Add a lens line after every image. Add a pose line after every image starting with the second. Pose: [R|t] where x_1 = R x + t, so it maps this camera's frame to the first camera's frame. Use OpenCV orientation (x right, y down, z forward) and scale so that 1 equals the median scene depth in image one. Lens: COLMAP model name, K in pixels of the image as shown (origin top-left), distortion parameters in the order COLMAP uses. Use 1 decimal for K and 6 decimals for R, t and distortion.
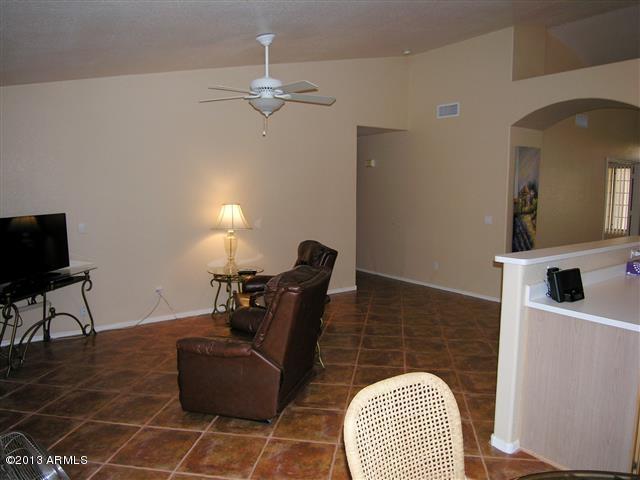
lens RADIAL K [[459.2, 0, 320.0], [0, 459.2, 240.0], [0, 0, 1]] dist [-0.051480, 0.000039]
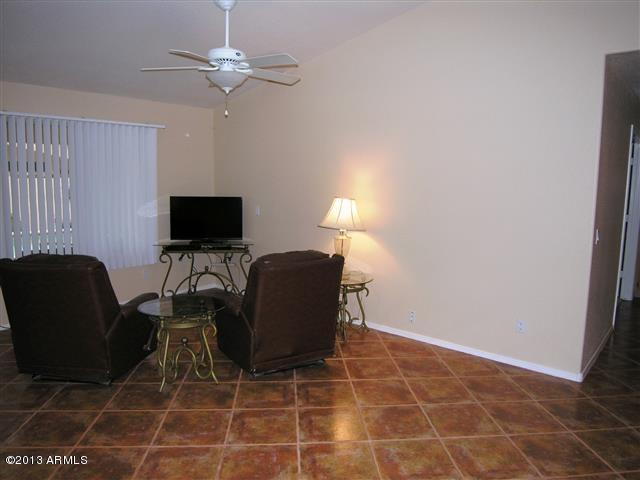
lens RADIAL K [[459.2, 0, 320.0], [0, 459.2, 240.0], [0, 0, 1]] dist [-0.051480, 0.000039]
pose [[0.240397, 0.132197, -0.961631, 0.730605], [-0.115725, 0.987520, 0.106826, -0.103188], [0.963752, 0.085604, 0.252695, 0.911245]]
